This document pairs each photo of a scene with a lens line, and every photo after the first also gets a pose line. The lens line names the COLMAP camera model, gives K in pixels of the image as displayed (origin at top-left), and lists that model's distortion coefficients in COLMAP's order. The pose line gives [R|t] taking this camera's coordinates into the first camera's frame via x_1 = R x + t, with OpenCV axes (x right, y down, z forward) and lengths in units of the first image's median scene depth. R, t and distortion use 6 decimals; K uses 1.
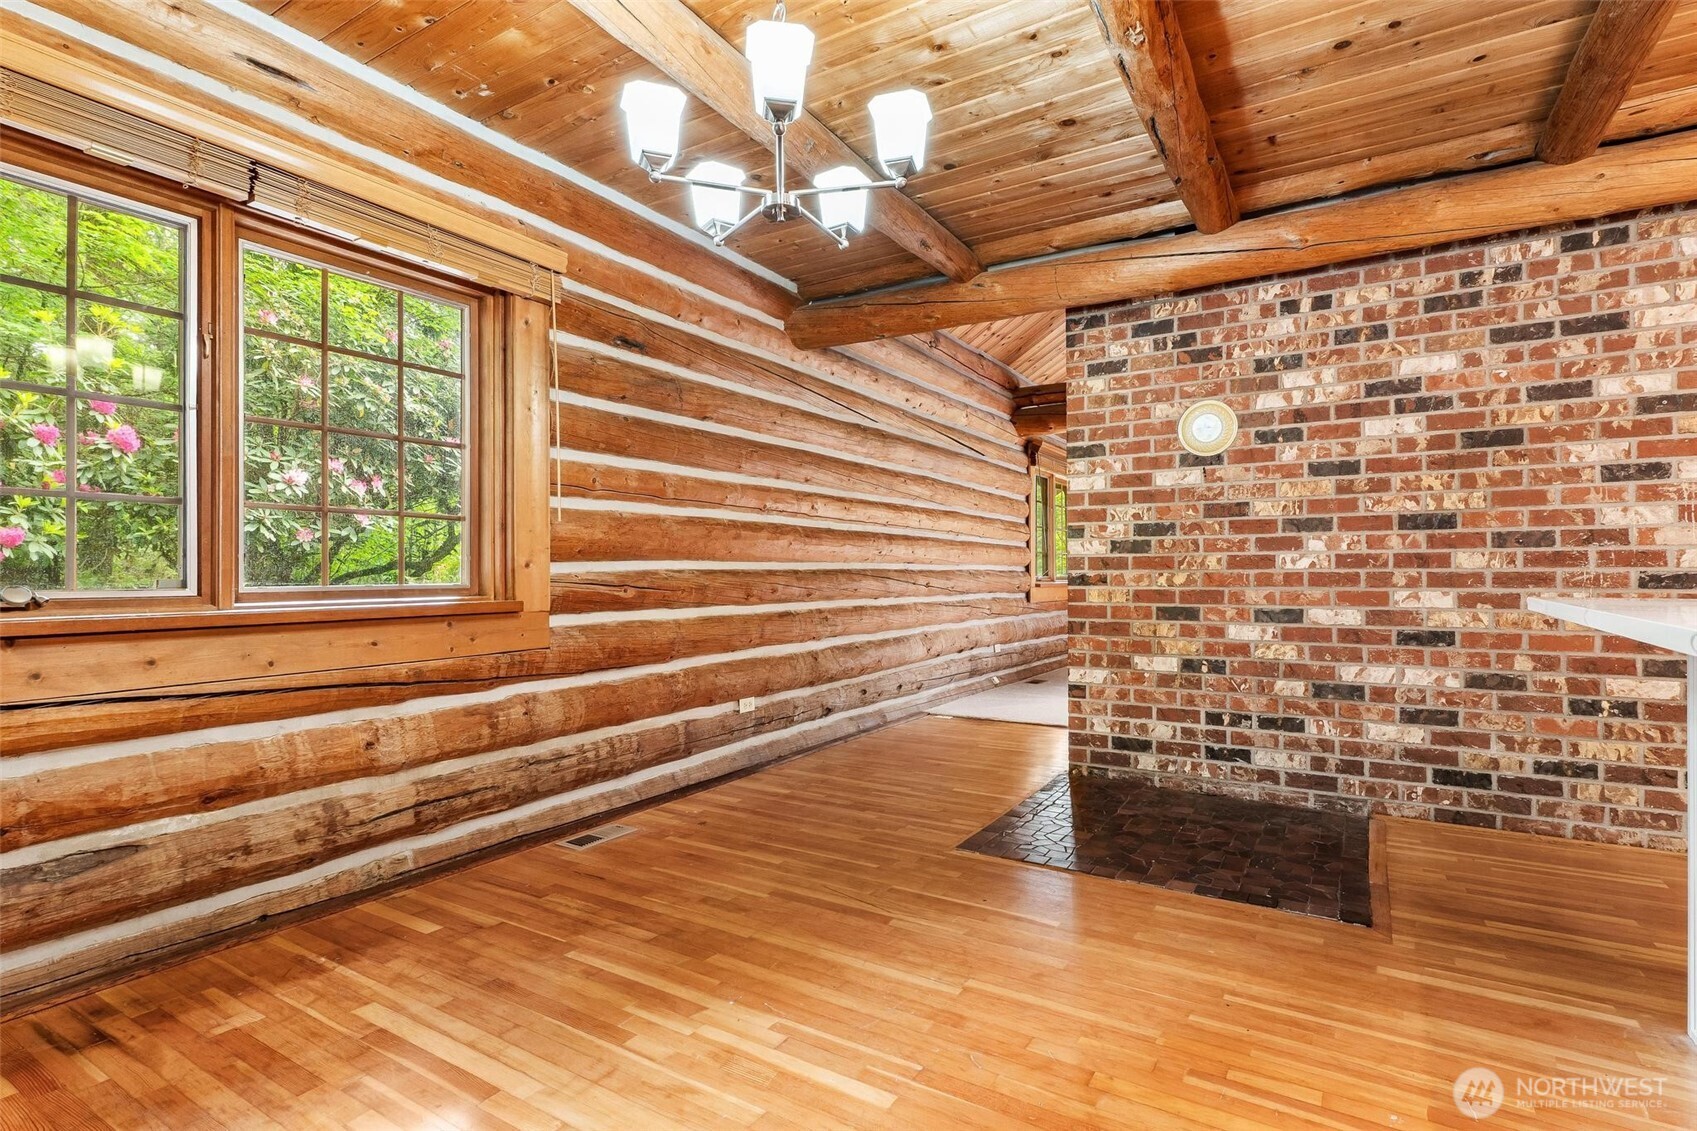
lens RADIAL K [[820.9, 0, 855.4], [0, 820.9, 570.8], [0, 0, 1]] dist [0.006523, -0.002888]
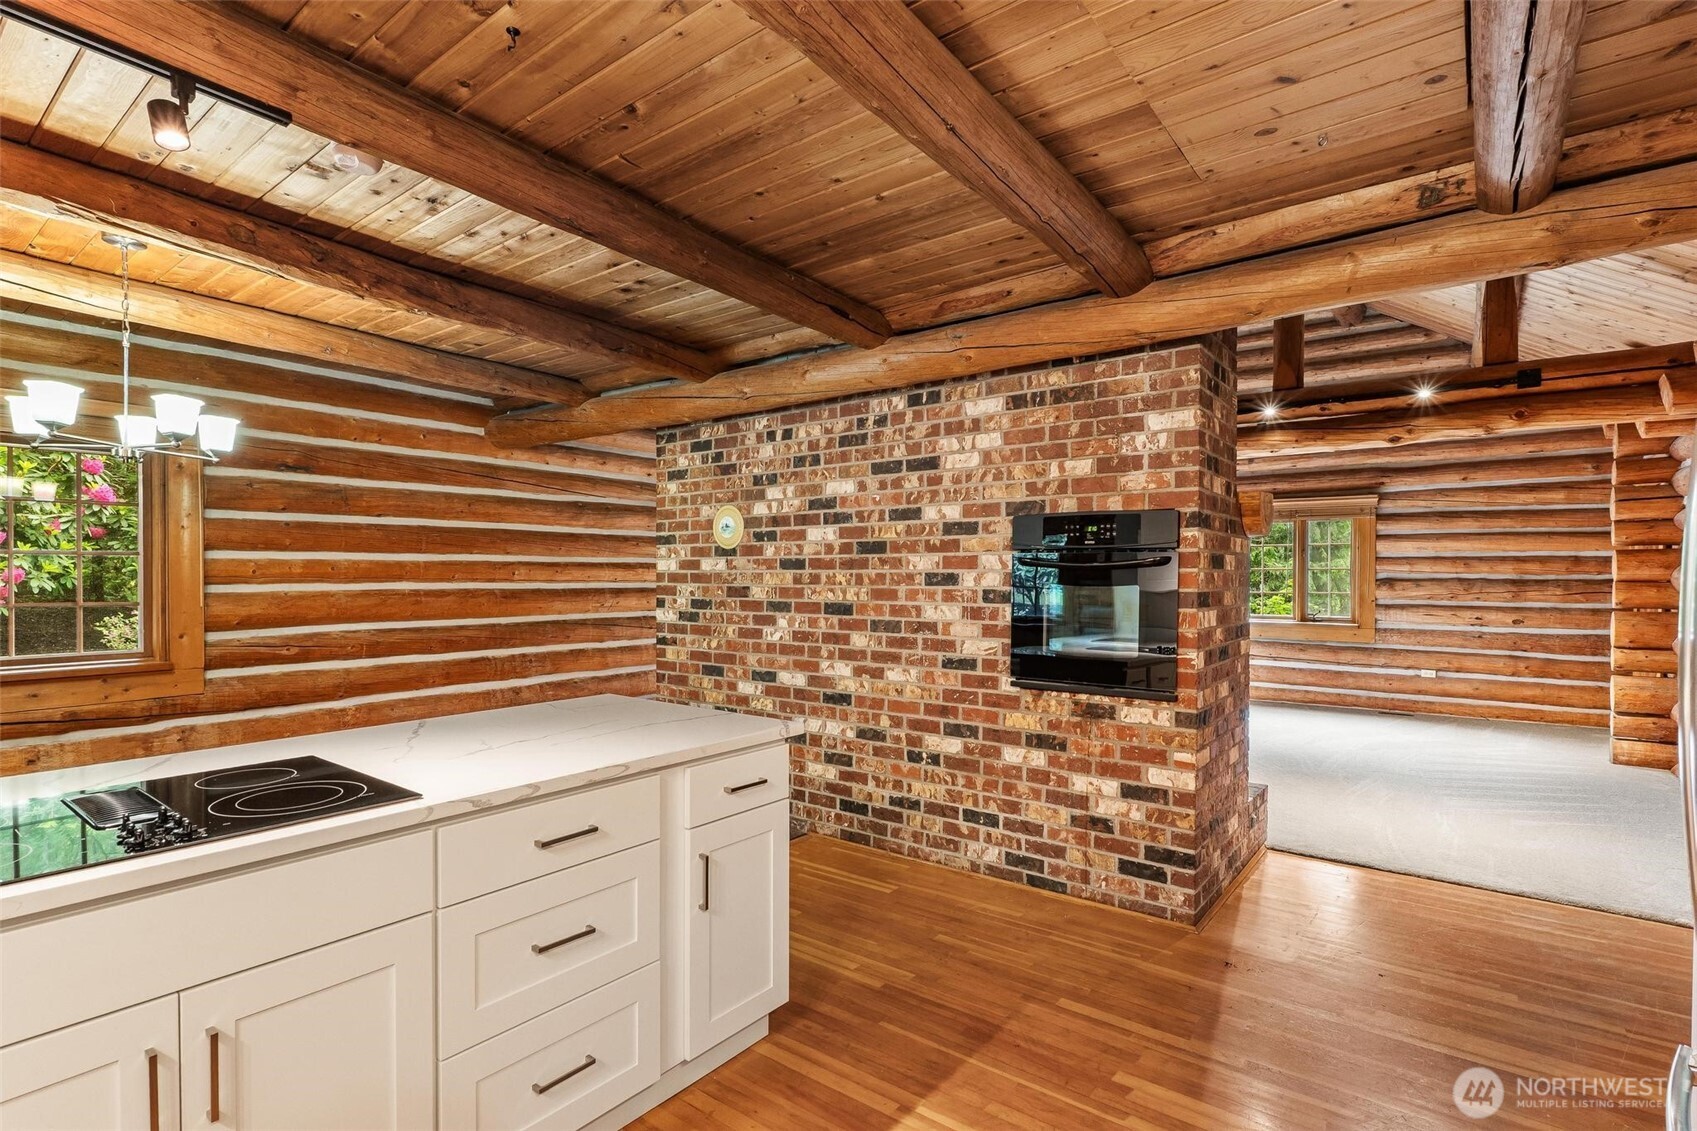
lens RADIAL K [[820.9, 0, 849.4], [0, 820.9, 588.4], [0, 0, 1]] dist [0.006523, -0.002888]
pose [[0.994707, 0.008020, -0.102441, 0.846429], [-0.006264, 0.999828, 0.017452, -0.115039], [0.102563, -0.016718, 0.994586, -0.285362]]
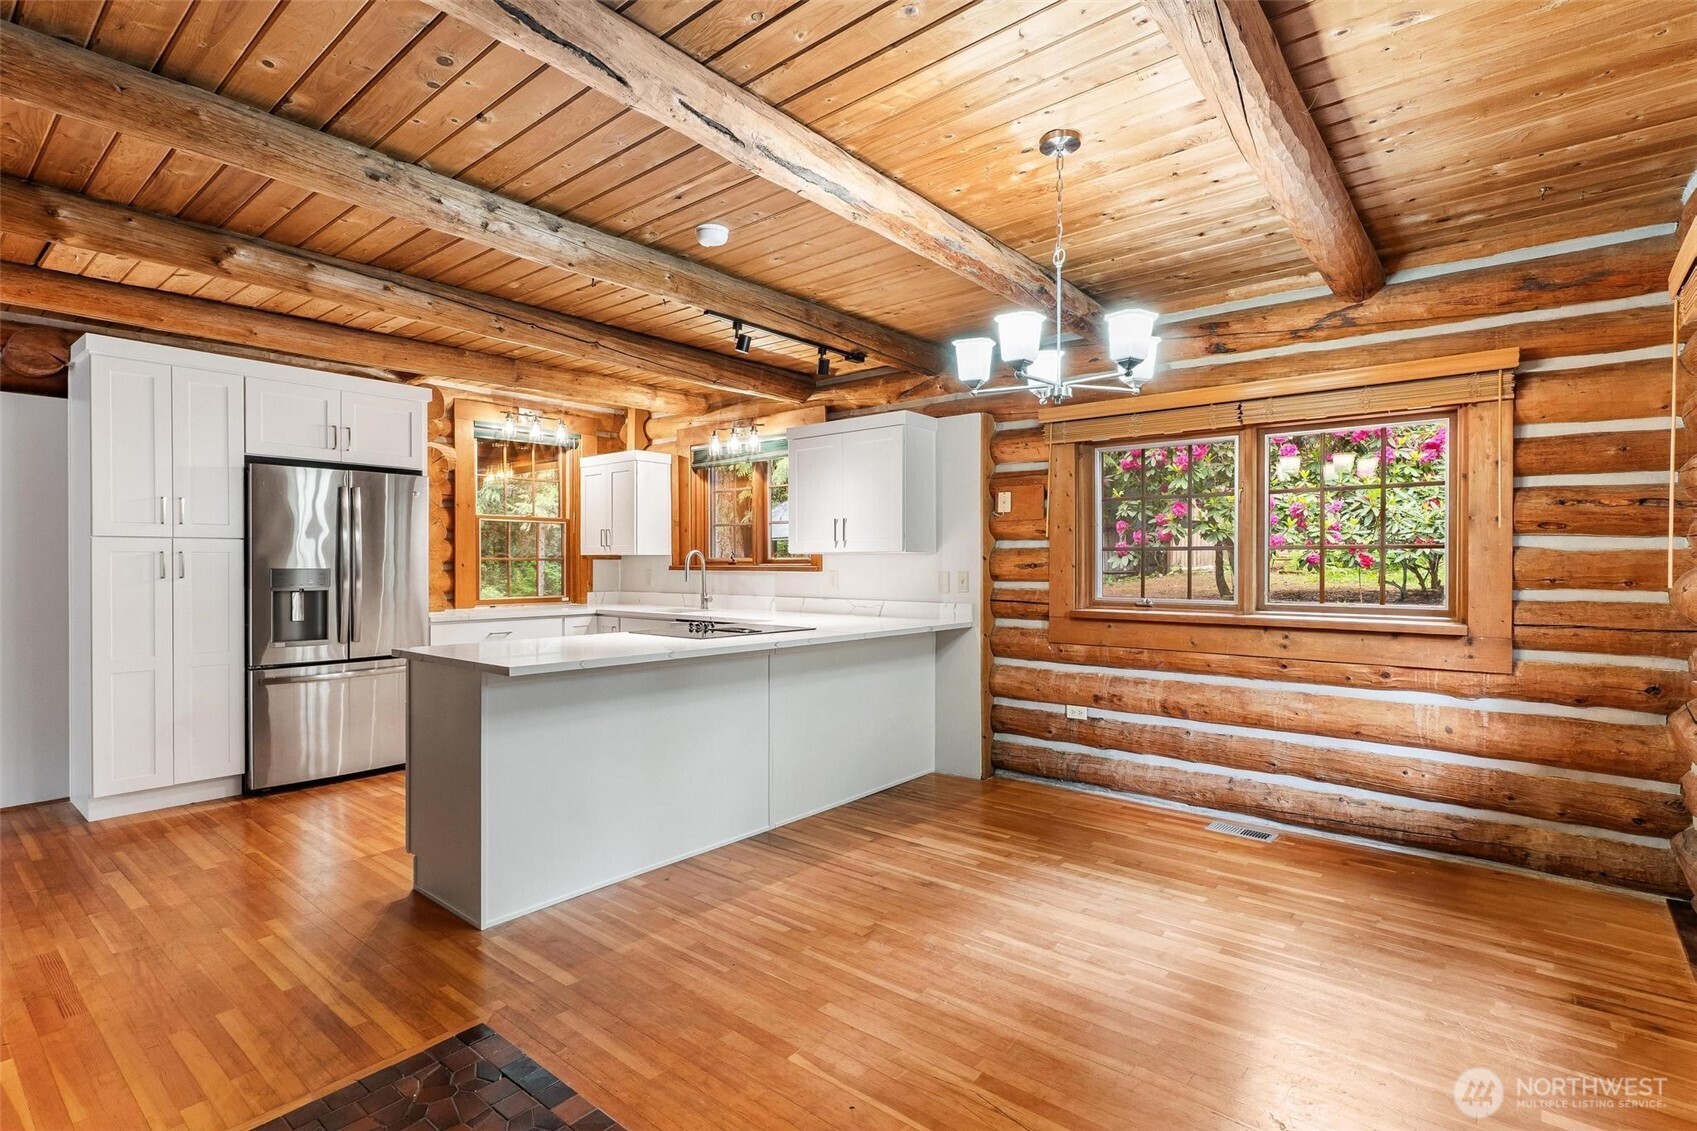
lens RADIAL K [[820.9, 0, 853.8], [0, 820.9, 562.4], [0, 0, 1]] dist [0.006523, -0.002888]
pose [[-0.990501, 0.004163, 0.137445, 0.037619], [0.003983, 0.999991, -0.001582, -0.081399], [-0.137450, -0.001020, -0.990508, 1.363179]]
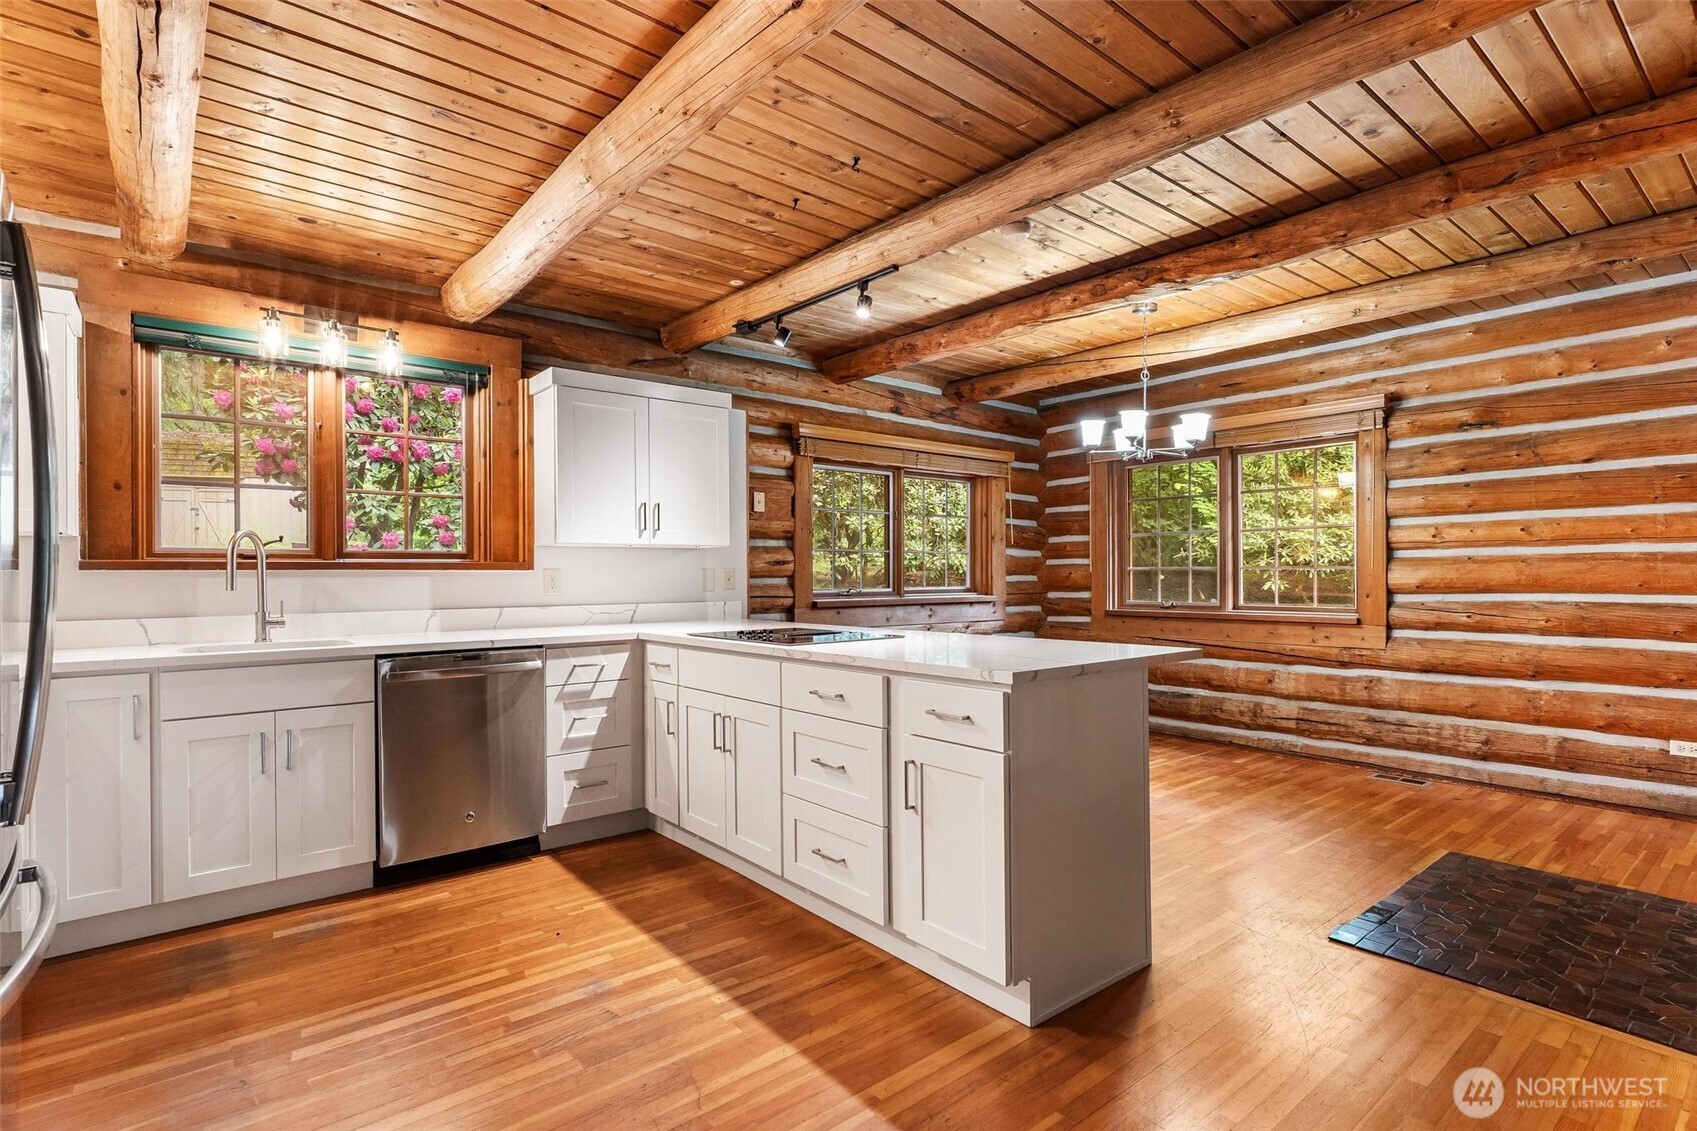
lens RADIAL K [[820.9, 0, 854.4], [0, 820.9, 575.8], [0, 0, 1]] dist [0.006523, -0.002888]
pose [[-0.316188, 0.007741, -0.948665, 1.363606], [0.007738, 0.999954, 0.005581, -0.059716], [0.948665, -0.005576, -0.316233, 0.522878]]
